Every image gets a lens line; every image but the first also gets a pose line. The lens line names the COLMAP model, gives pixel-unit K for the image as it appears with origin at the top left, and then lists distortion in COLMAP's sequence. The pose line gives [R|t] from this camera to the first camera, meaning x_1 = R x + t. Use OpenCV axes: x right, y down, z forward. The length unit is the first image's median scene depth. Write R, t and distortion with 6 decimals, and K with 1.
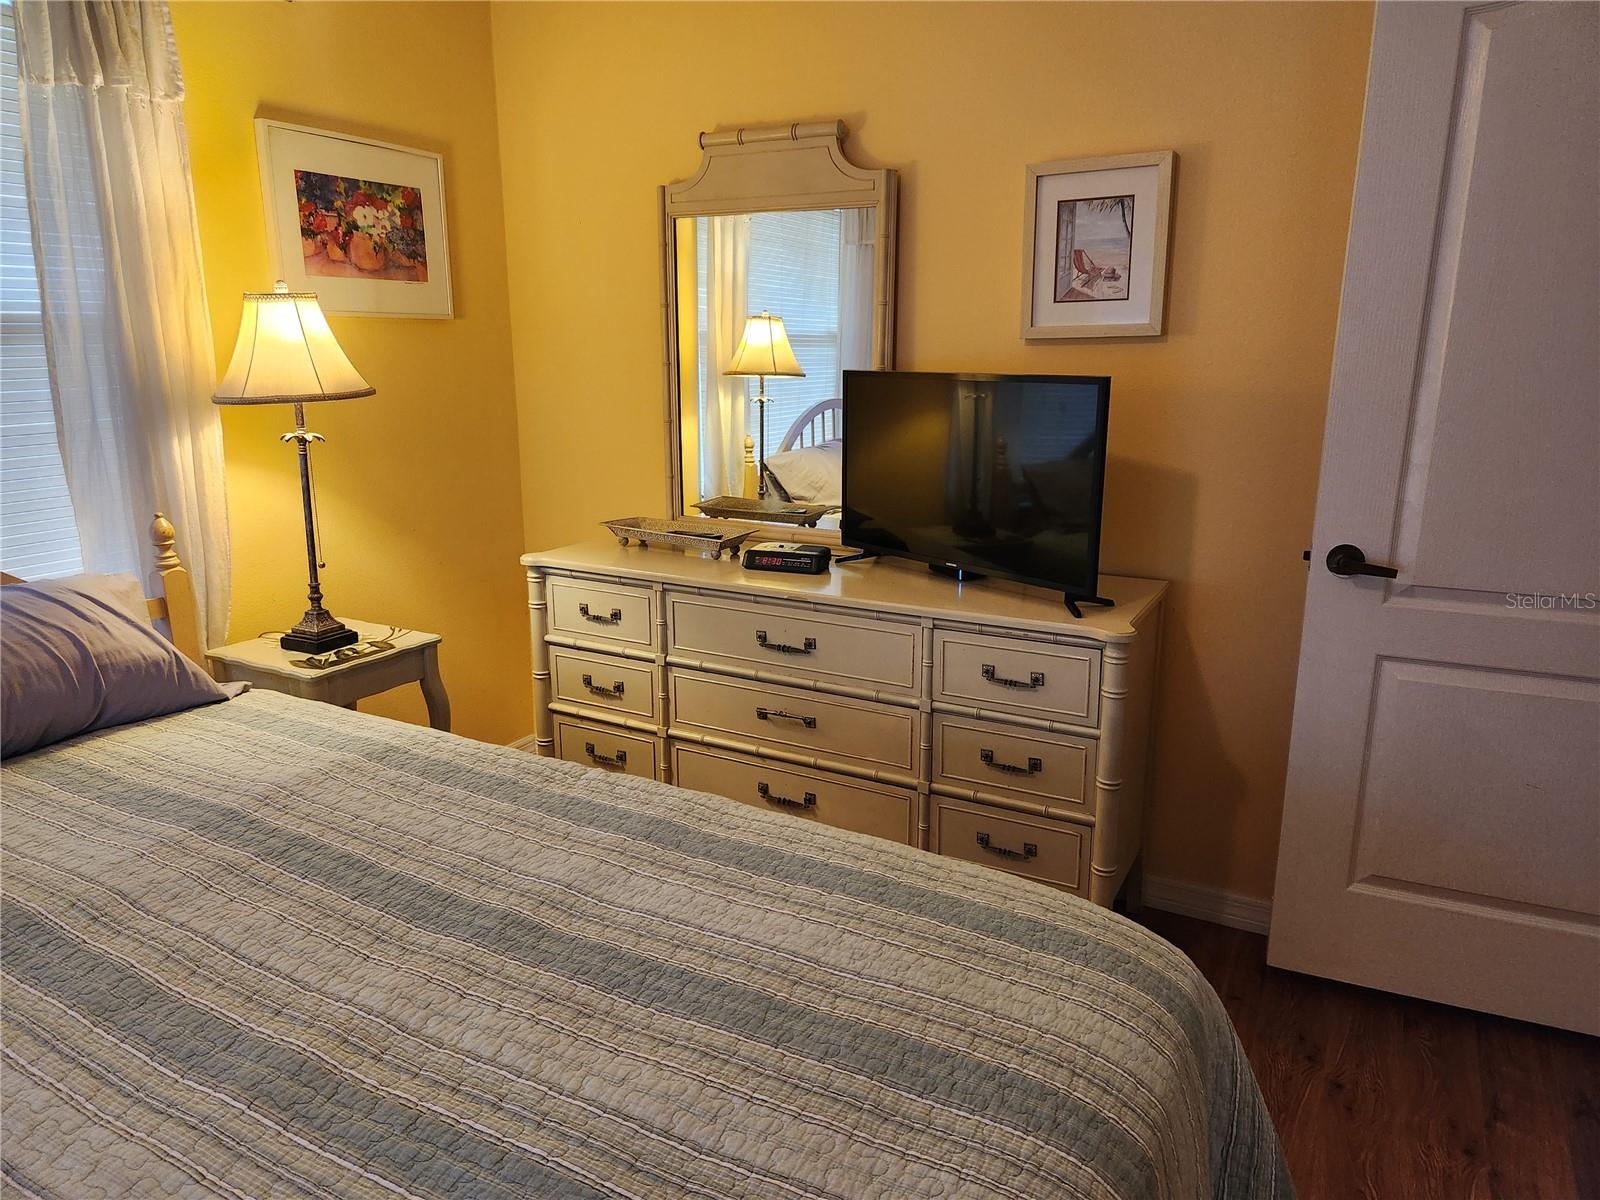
lens RADIAL K [[1064.8, 0, 803.7], [0, 1064.8, 600.9], [0, 0, 1]] dist [0.077479, -0.050743]
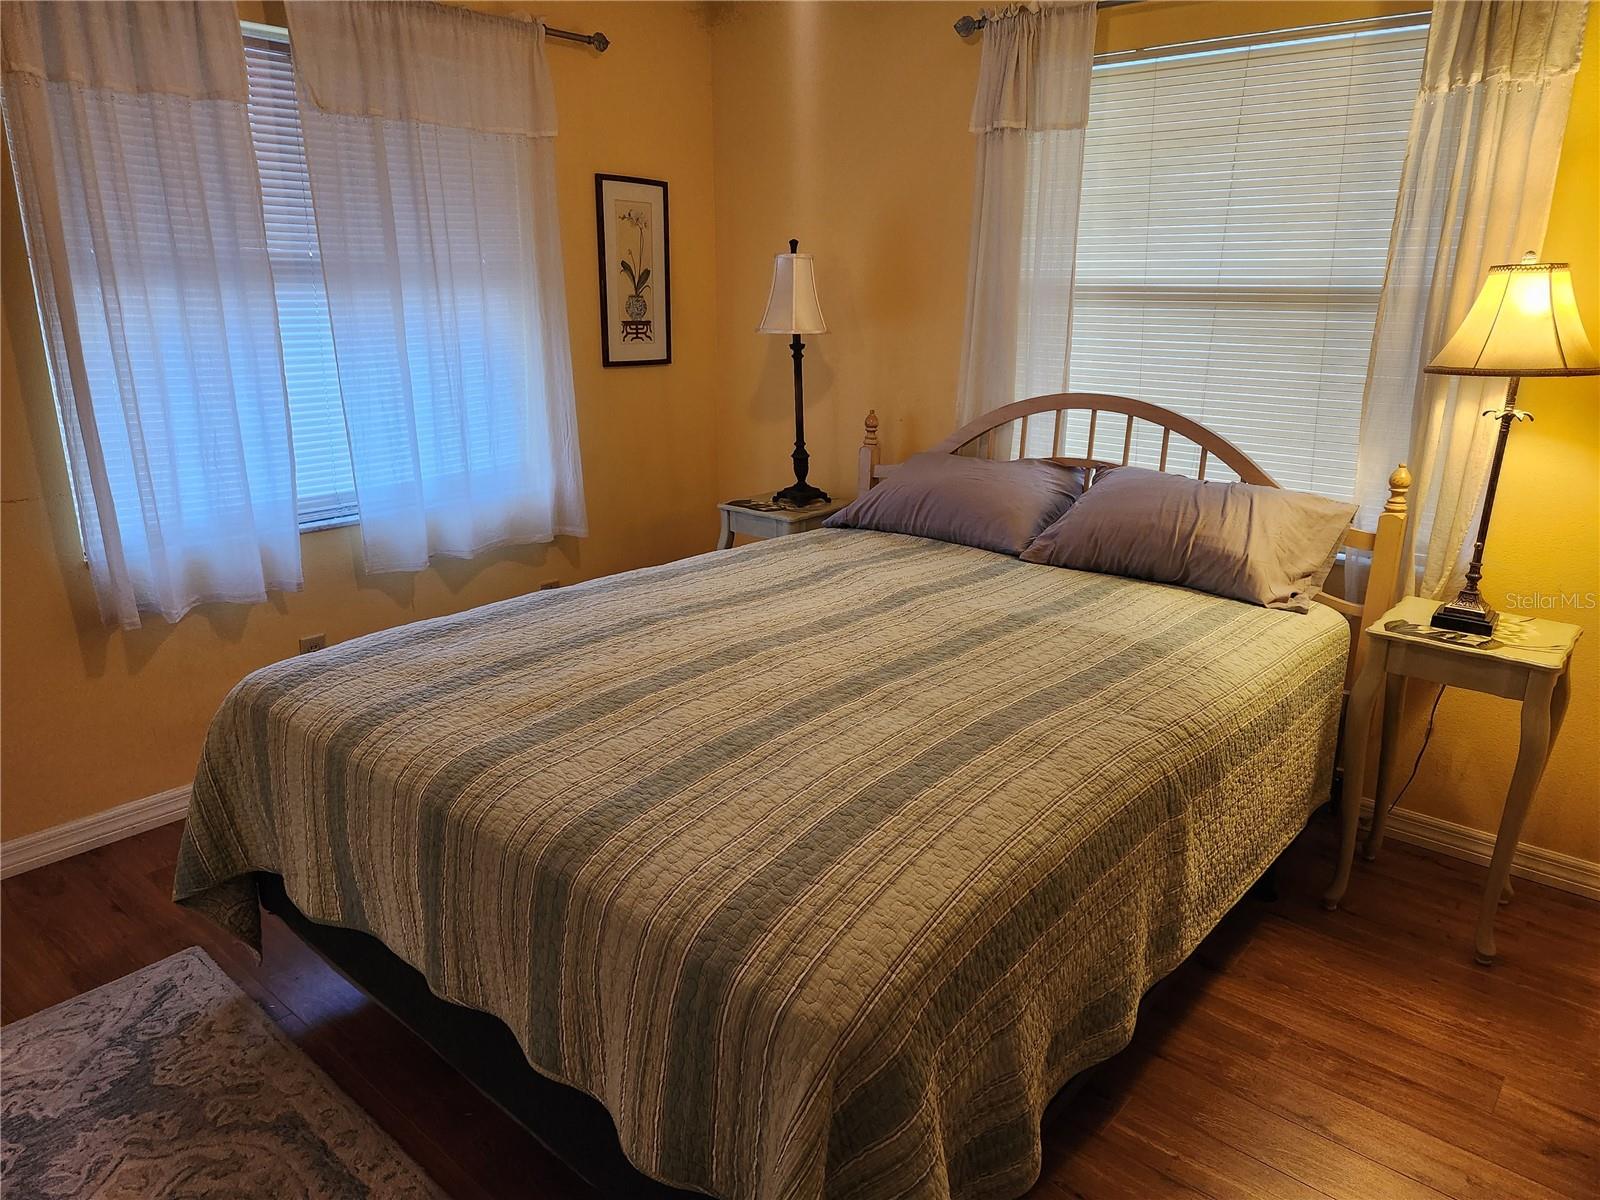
lens RADIAL K [[1064.8, 0, 802.3], [0, 1064.8, 598.1], [0, 0, 1]] dist [0.077479, -0.050743]
pose [[-0.205151, 0.274697, -0.939391, 0.688335], [-0.250025, 0.913250, 0.321655, -0.172101], [0.946256, 0.300859, -0.118673, 0.627207]]
